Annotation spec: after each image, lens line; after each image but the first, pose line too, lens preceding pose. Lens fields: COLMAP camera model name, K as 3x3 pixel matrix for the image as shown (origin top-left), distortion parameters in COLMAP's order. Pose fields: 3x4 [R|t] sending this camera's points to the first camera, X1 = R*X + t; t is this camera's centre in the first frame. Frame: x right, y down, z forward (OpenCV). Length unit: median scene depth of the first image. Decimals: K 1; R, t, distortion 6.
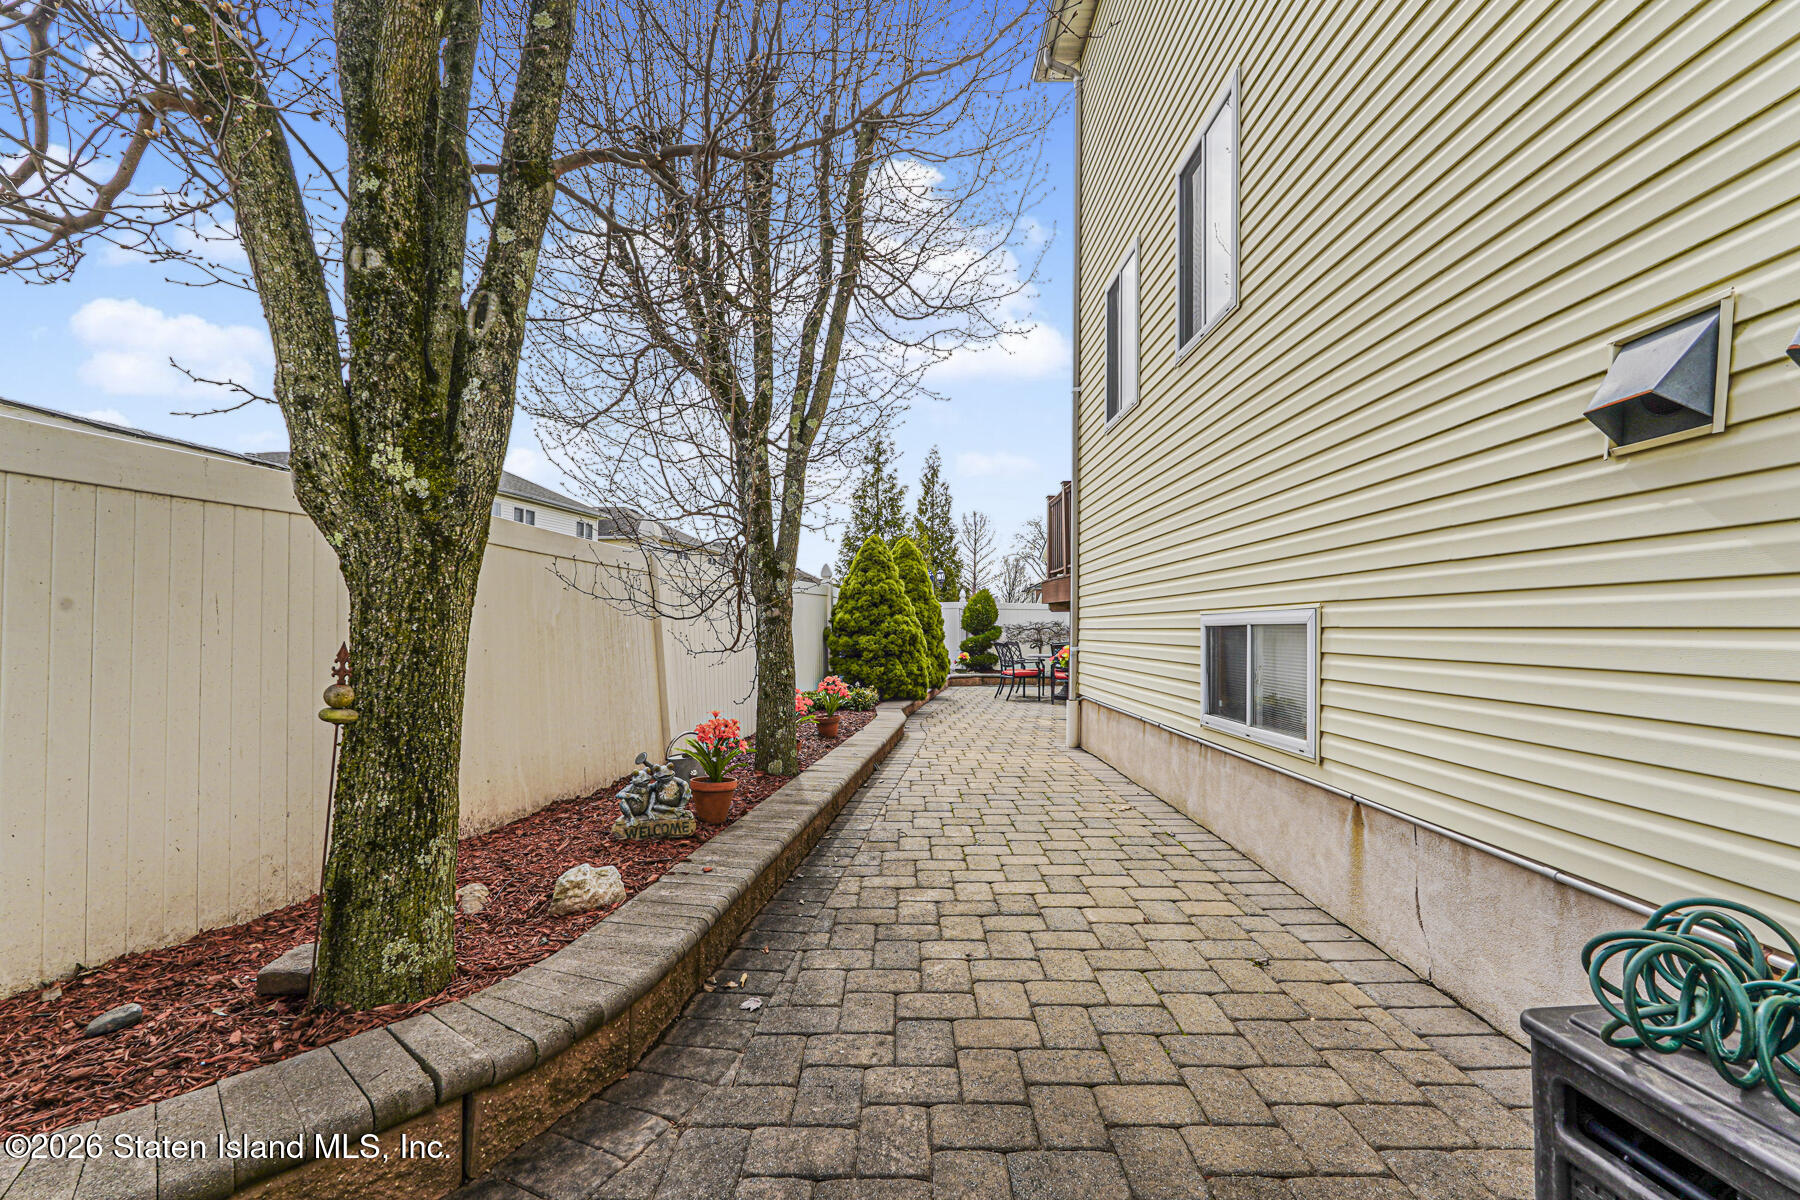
lens RADIAL K [[811.6, 0, 900.2], [0, 811.6, 610.3], [0, 0, 1]] dist [0.003256, 0.001737]
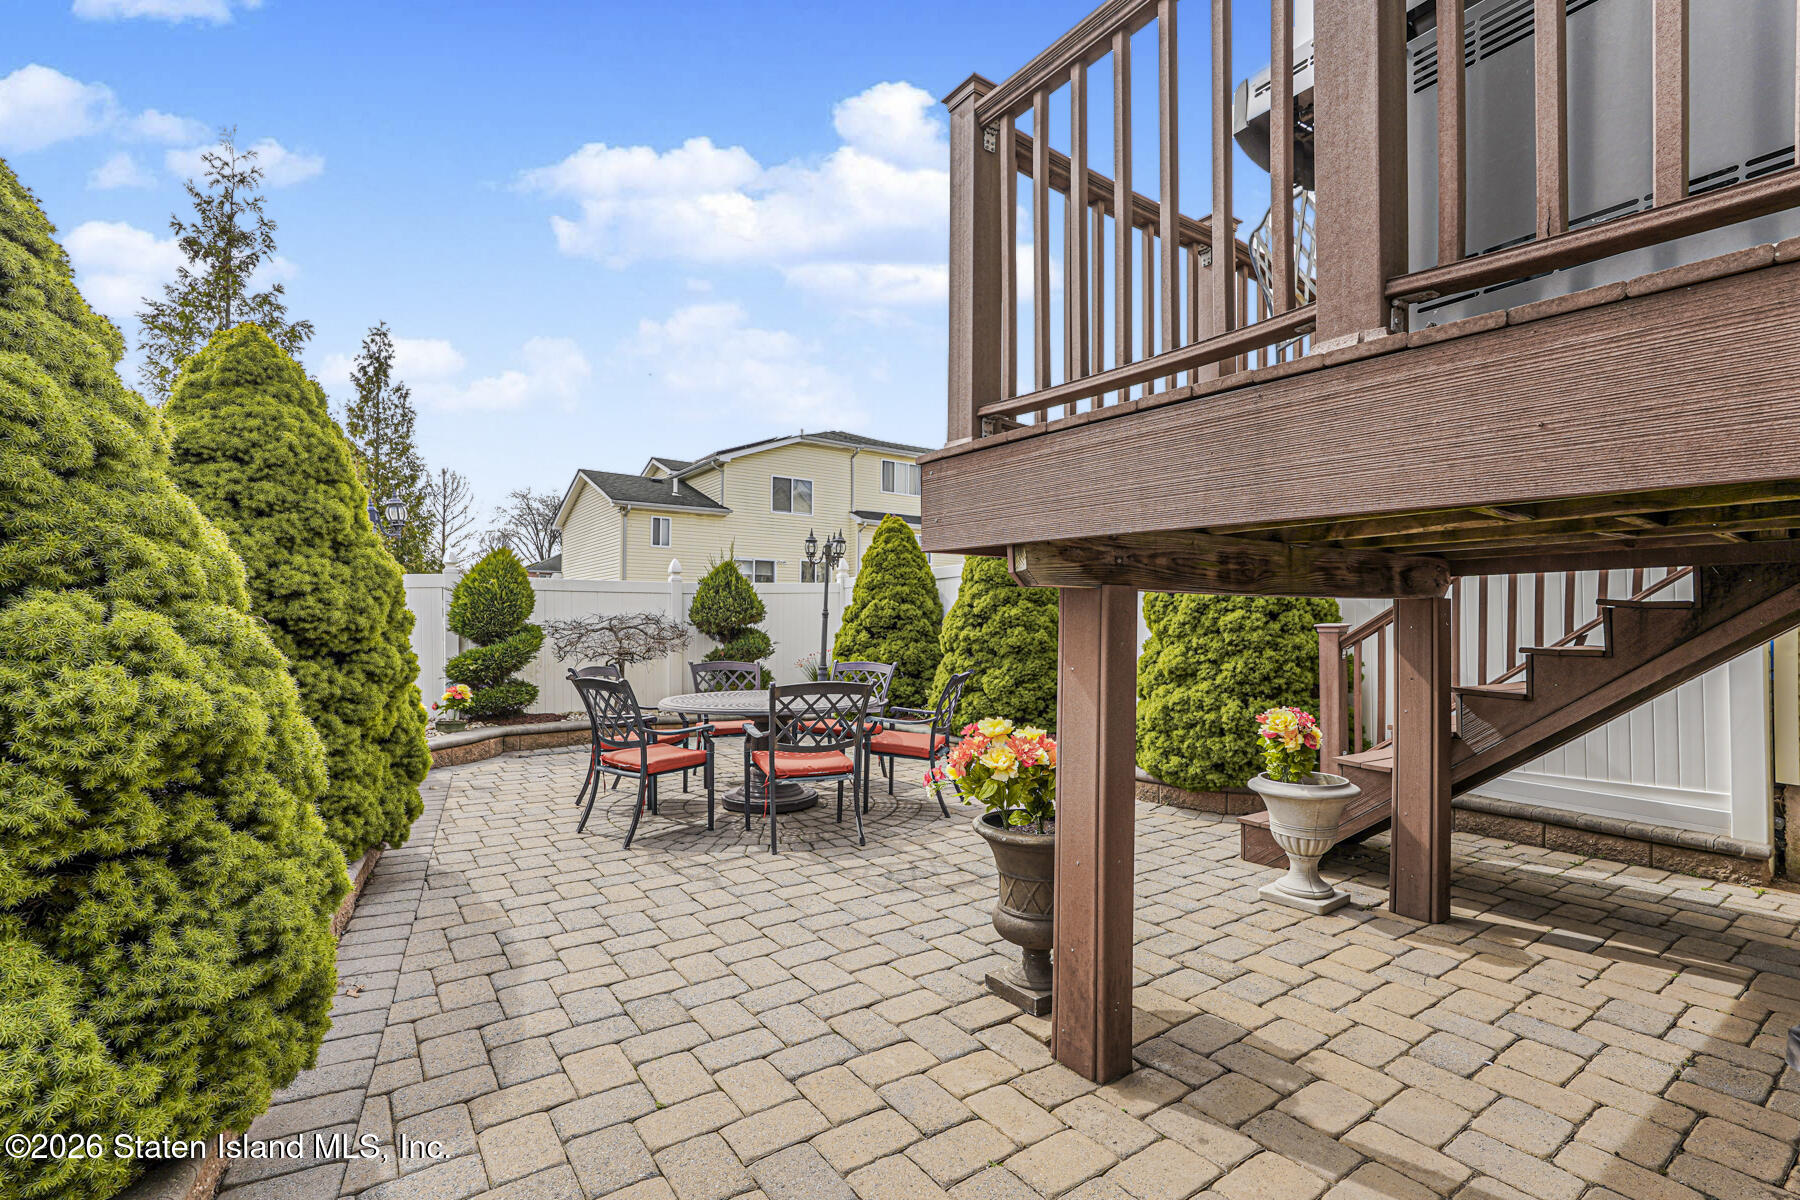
lens RADIAL K [[811.6, 0, 911.6], [0, 811.6, 604.0], [0, 0, 1]] dist [0.003256, 0.001737]
pose [[0.814145, 0.000348, 0.580661, 0.018507], [-0.004667, 0.999971, 0.005944, 0.002790], [-0.580643, -0.007549, 0.814124, 0.408670]]
